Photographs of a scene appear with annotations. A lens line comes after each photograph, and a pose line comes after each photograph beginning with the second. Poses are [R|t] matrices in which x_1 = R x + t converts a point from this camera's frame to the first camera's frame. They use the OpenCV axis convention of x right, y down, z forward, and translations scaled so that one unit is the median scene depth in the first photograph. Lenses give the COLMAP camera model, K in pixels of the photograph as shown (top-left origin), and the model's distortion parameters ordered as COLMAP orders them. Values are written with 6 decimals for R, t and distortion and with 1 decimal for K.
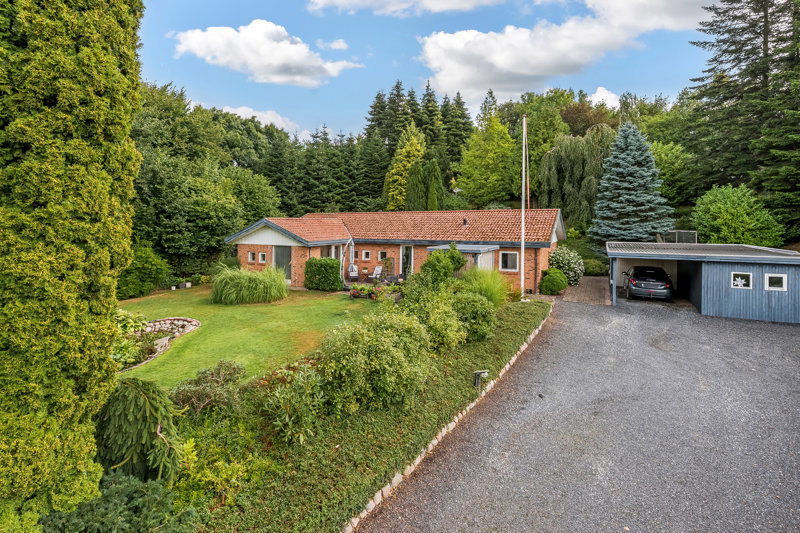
lens RADIAL K [[391.4, 0, 407.4], [0, 391.4, 212.8], [0, 0, 1]] dist [-0.004683, 0.000102]
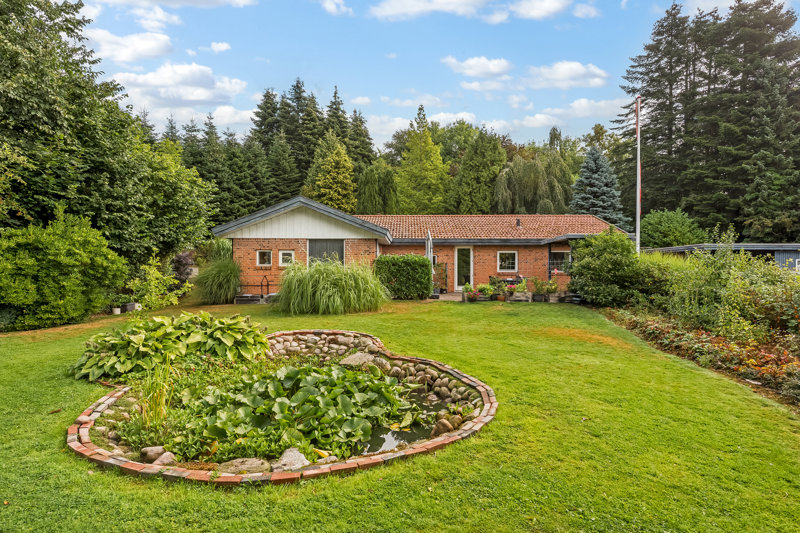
lens RADIAL K [[406.0, 0, 402.4], [0, 406.0, 270.1], [0, 0, 1]] dist [0.016600, 0.000256]
pose [[0.892329, 0.005302, 0.451355, -0.492236], [-0.010721, 0.999898, 0.009450, 0.122982], [-0.451259, -0.013271, 0.892295, 0.300123]]
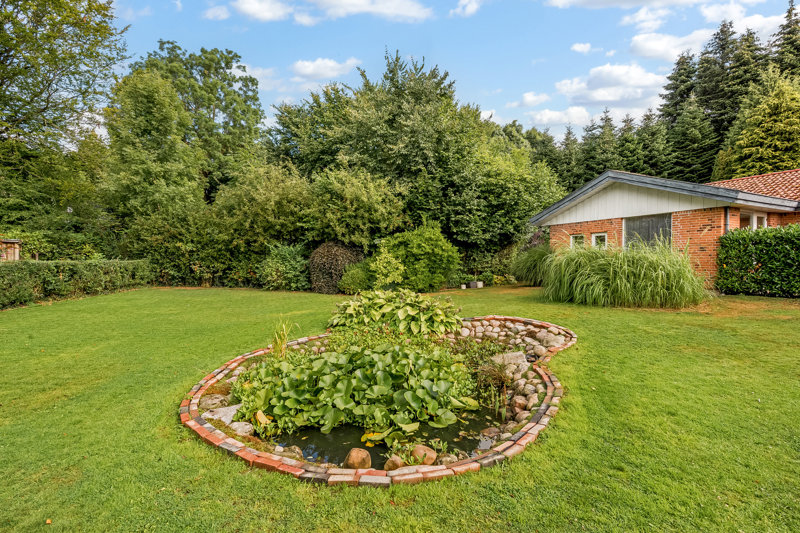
lens RADIAL K [[348.7, 0, 401.6], [0, 348.7, 269.1], [0, 0, 1]] dist [0.002272, 0.000418]
pose [[0.820196, 0.008054, -0.572026, -0.305046], [0.019263, 0.998945, 0.041685, 0.125876], [0.571758, -0.045209, 0.819176, 0.371865]]
